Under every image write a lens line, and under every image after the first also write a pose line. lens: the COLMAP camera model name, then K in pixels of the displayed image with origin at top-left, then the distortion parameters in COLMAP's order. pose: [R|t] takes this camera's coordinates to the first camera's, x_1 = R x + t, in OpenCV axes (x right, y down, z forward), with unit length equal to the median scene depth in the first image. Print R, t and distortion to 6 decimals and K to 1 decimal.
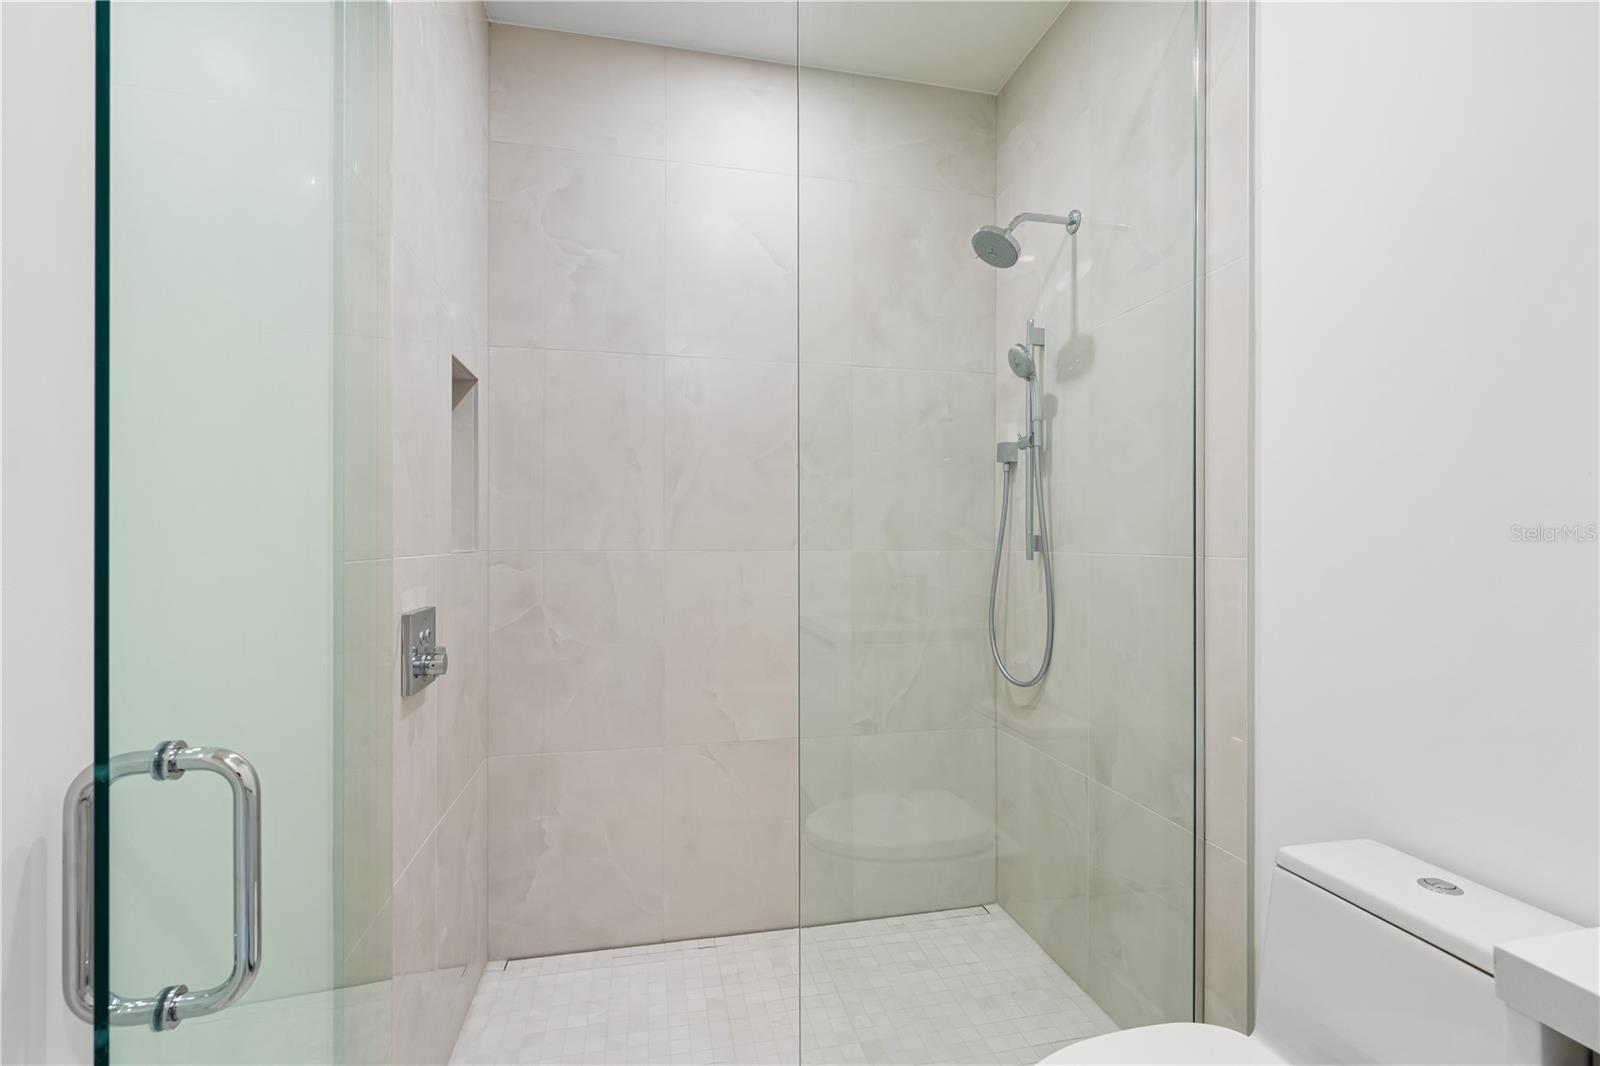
lens RADIAL K [[694.0, 0, 800.7], [0, 694.0, 539.9], [0, 0, 1]] dist [-0.002615, -0.000288]
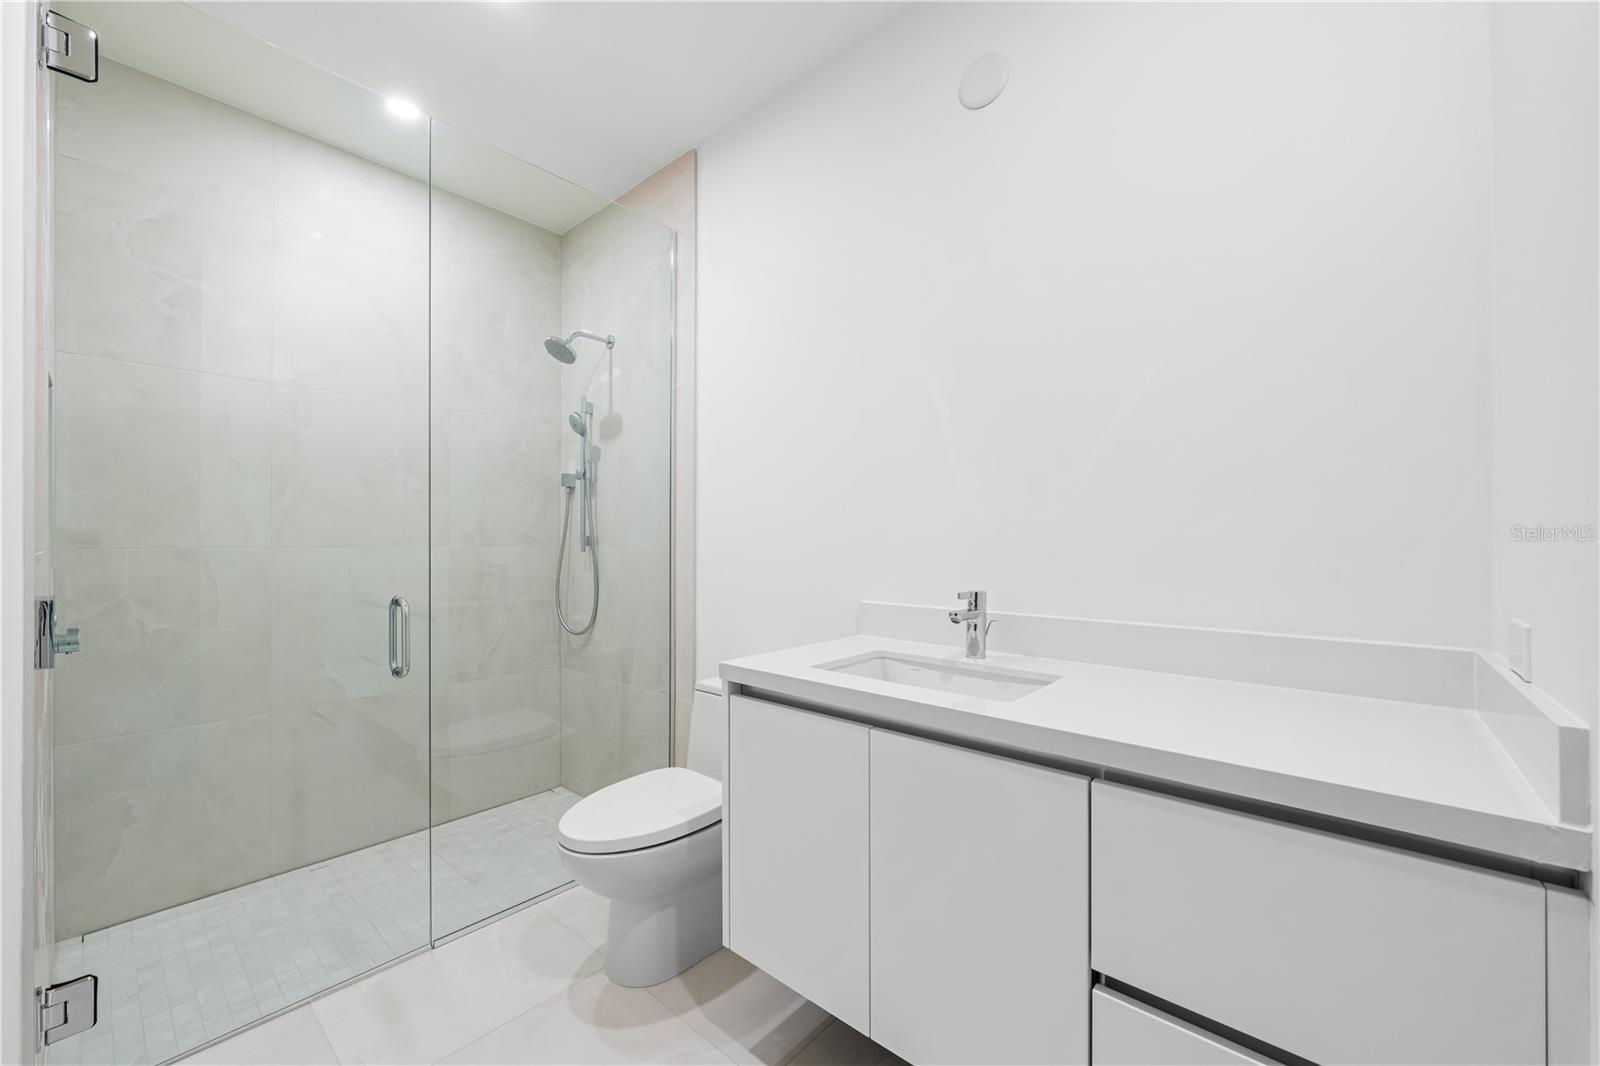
lens RADIAL K [[626.3, 0, 800.0], [0, 626.3, 533.0], [0, 0, 1]] dist [0.002345, 0.000103]
pose [[0.802411, 0.006178, 0.596740, -0.115886], [0.002290, 0.999907, -0.013431, 0.007194], [-0.596768, 0.012143, 0.802322, -0.411737]]
